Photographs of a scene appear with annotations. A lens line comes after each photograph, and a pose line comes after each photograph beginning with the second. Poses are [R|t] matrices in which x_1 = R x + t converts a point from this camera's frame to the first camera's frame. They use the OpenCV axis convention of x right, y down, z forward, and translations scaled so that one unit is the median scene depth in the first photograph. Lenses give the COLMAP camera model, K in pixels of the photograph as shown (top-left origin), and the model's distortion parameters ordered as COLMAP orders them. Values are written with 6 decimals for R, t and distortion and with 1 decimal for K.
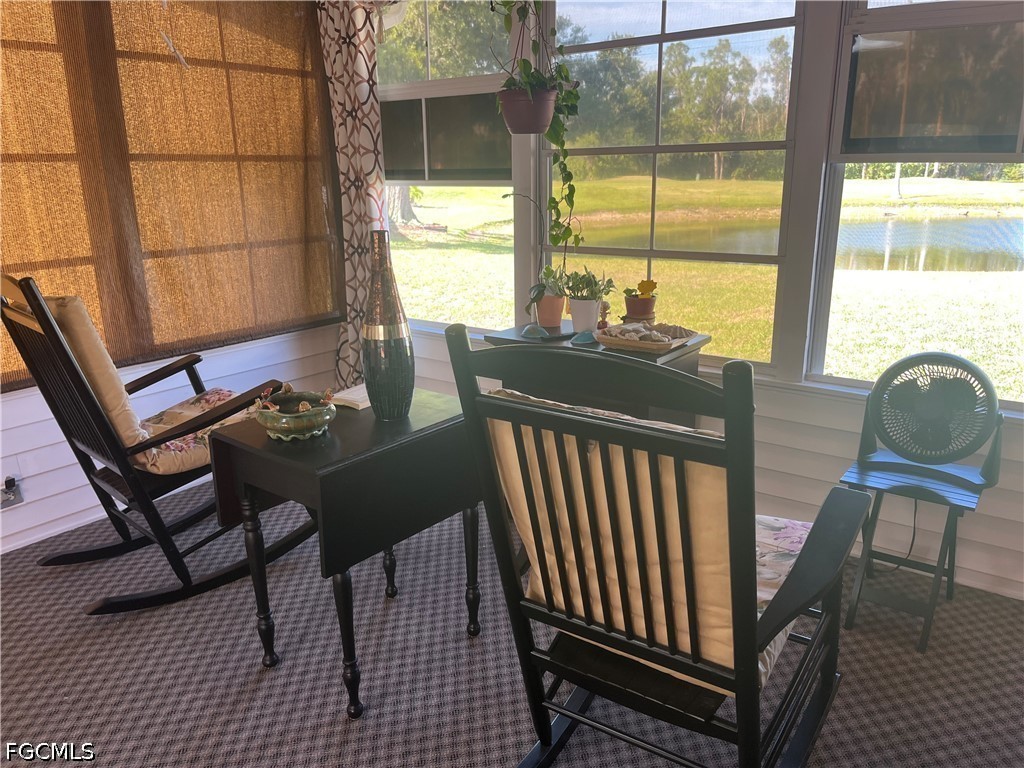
lens RADIAL K [[784.1, 0, 510.9], [0, 784.1, 390.6], [0, 0, 1]] dist [0.031097, -0.021357]
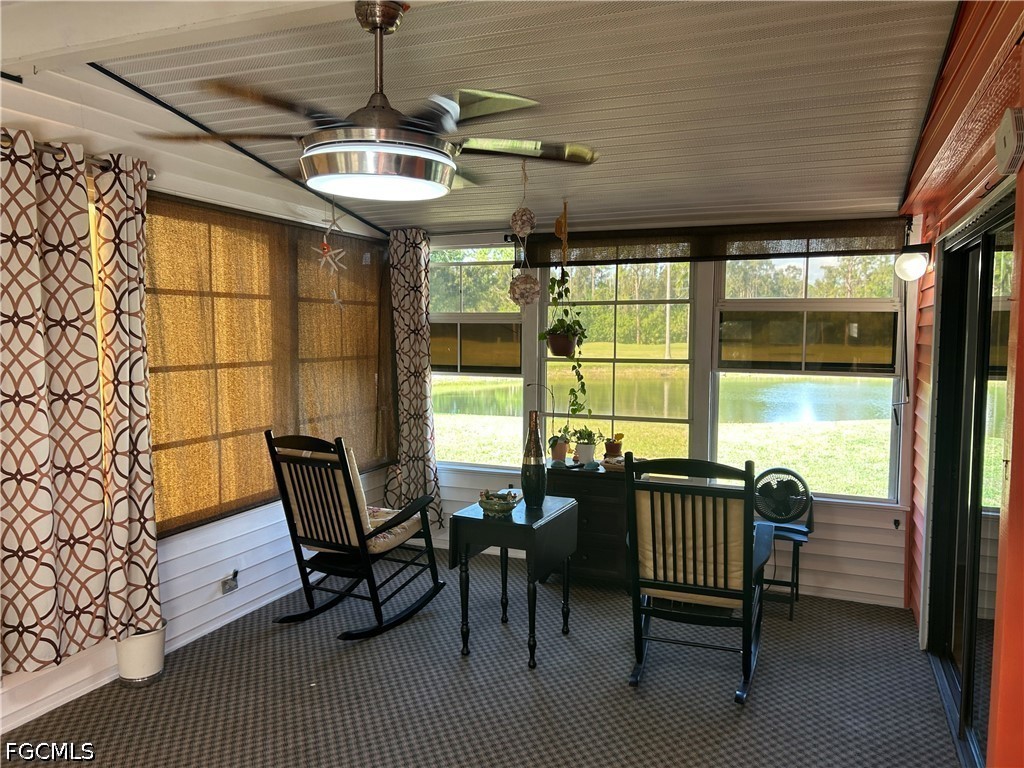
lens RADIAL K [[763.5, 0, 512.6], [0, 763.5, 380.4], [0, 0, 1]] dist [0.046006, -0.052278]
pose [[0.969890, 0.001253, 0.243539, -0.388802], [0.049528, 0.978075, -0.202276, 0.064127], [-0.238453, 0.208248, 0.948564, -0.483168]]
